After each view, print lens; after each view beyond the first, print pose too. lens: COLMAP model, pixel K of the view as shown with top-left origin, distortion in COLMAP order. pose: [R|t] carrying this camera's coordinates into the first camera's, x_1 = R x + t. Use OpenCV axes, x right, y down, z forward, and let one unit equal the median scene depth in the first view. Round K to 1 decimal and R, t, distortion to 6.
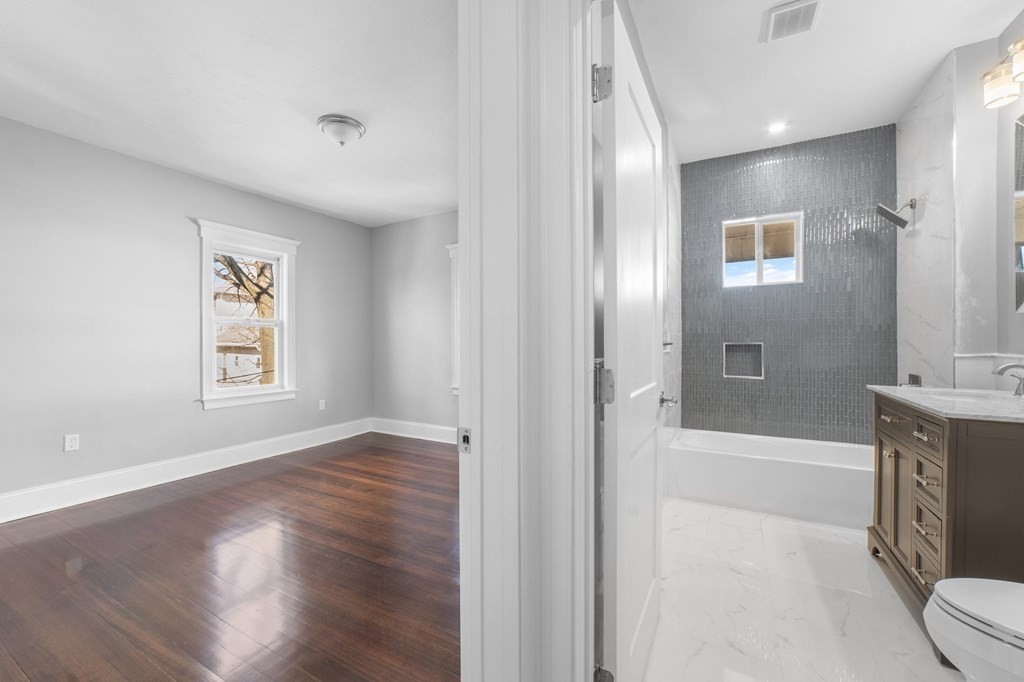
lens RADIAL K [[400.7, 0, 509.2], [0, 400.7, 342.2], [0, 0, 1]] dist [-0.027849, 0.010937]
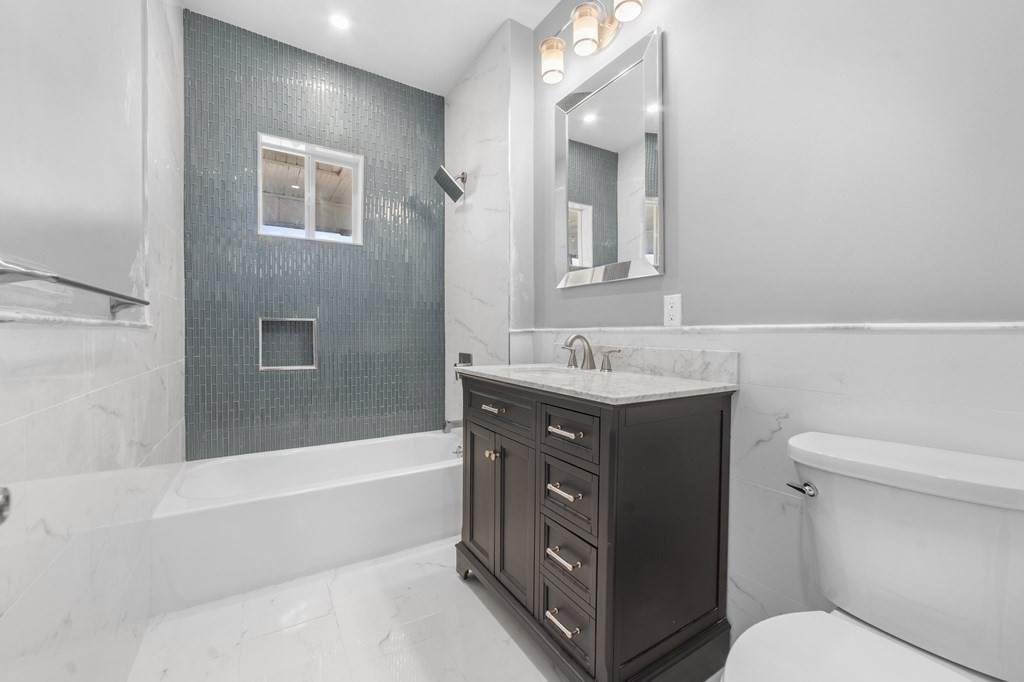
lens RADIAL K [[400.7, 0, 509.2], [0, 400.7, 342.2], [0, 0, 1]] dist [-0.027849, 0.010937]
pose [[0.475398, -0.013098, 0.879673, 0.210454], [-0.007657, 0.999790, 0.019025, 0.035453], [-0.879737, -0.015780, 0.475198, 0.433569]]
